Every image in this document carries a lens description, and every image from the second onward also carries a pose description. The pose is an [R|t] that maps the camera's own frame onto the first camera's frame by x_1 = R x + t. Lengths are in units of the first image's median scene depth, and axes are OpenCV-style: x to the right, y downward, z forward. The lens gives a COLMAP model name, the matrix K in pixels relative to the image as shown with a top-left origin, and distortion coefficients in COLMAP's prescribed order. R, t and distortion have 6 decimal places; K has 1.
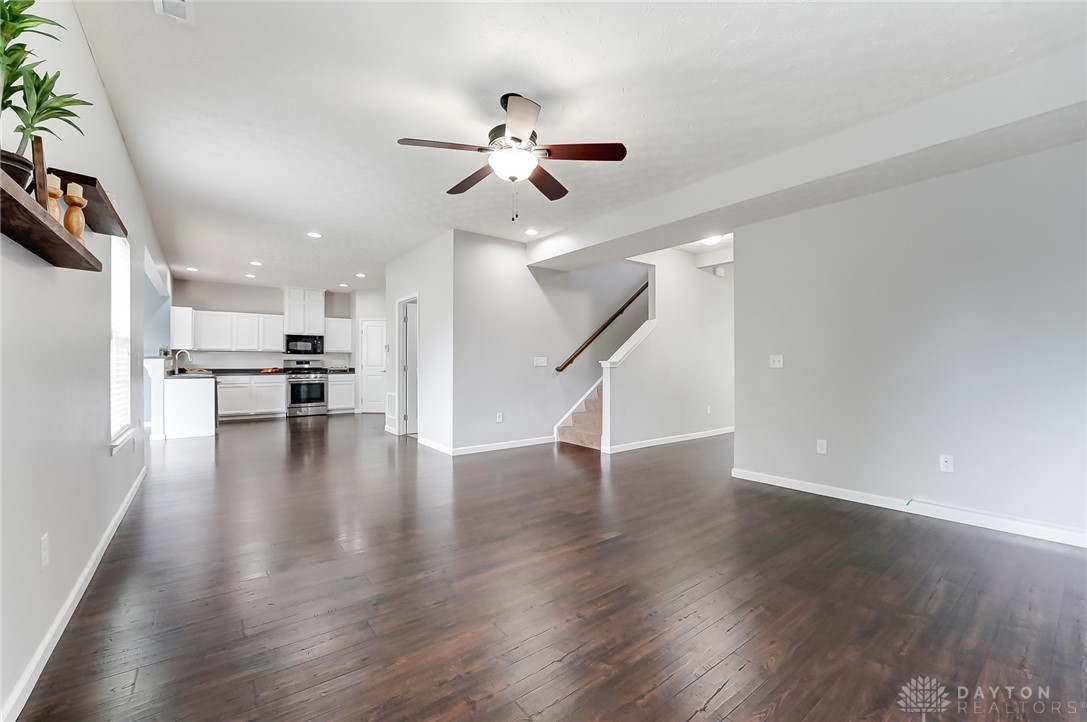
lens RADIAL K [[447.7, 0, 540.6], [0, 447.7, 370.0], [0, 0, 1]] dist [0.000242, 0.000029]
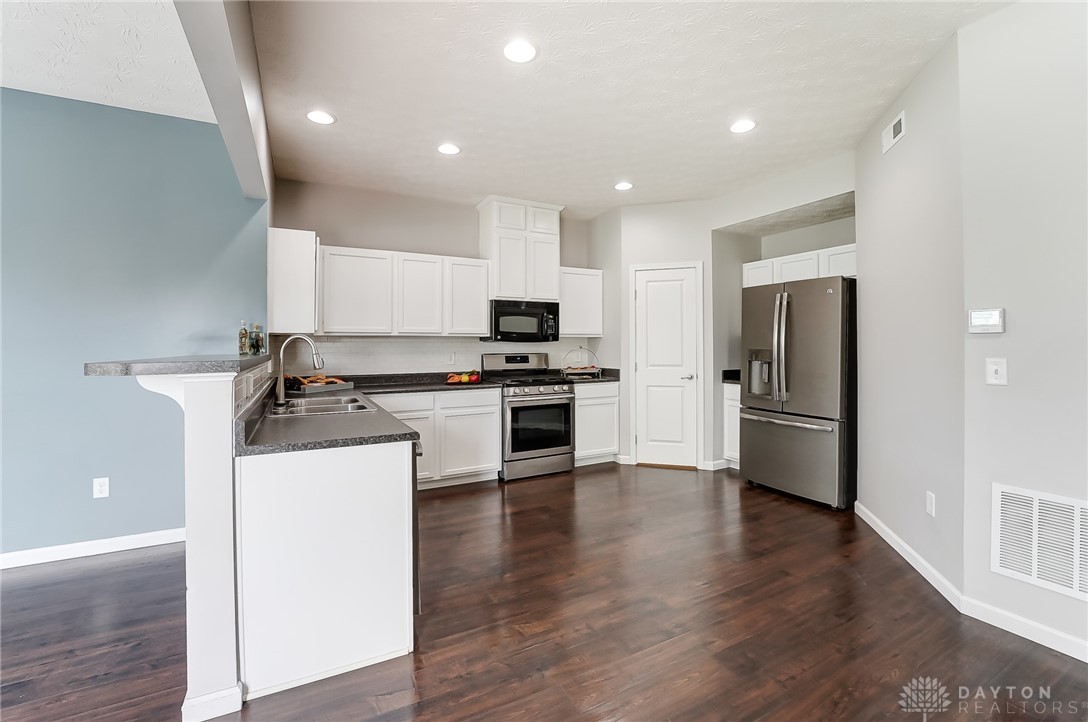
lens RADIAL K [[441.1, 0, 549.0], [0, 441.1, 349.0], [0, 0, 1]] dist [-0.000783, -0.000058]
pose [[0.990951, -0.003450, -0.134180, -0.448494], [0.002634, 0.999977, -0.006264, -0.025113], [0.134199, 0.005854, 0.990937, 0.550186]]
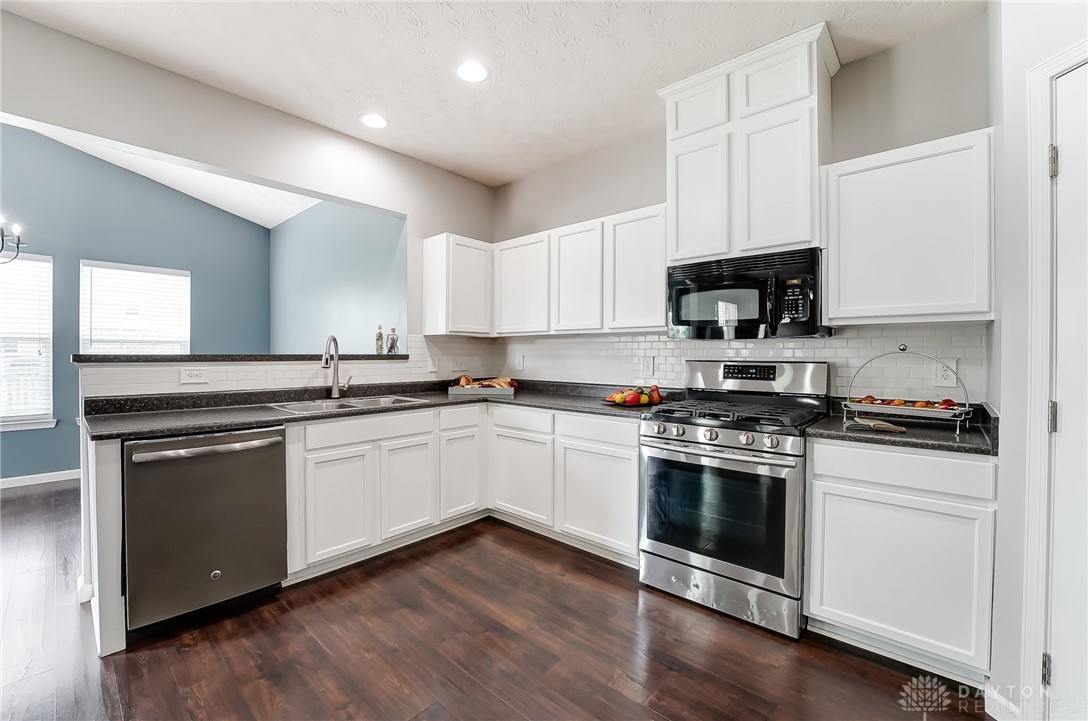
lens RADIAL K [[459.1, 0, 544.3], [0, 459.1, 355.5], [0, 0, 1]] dist [-0.013582, -0.000002]
pose [[0.217793, 0.008099, -0.975961, -0.314790], [-0.007936, 0.999947, 0.006527, -0.027235], [0.975963, 0.006323, 0.217846, 0.861942]]
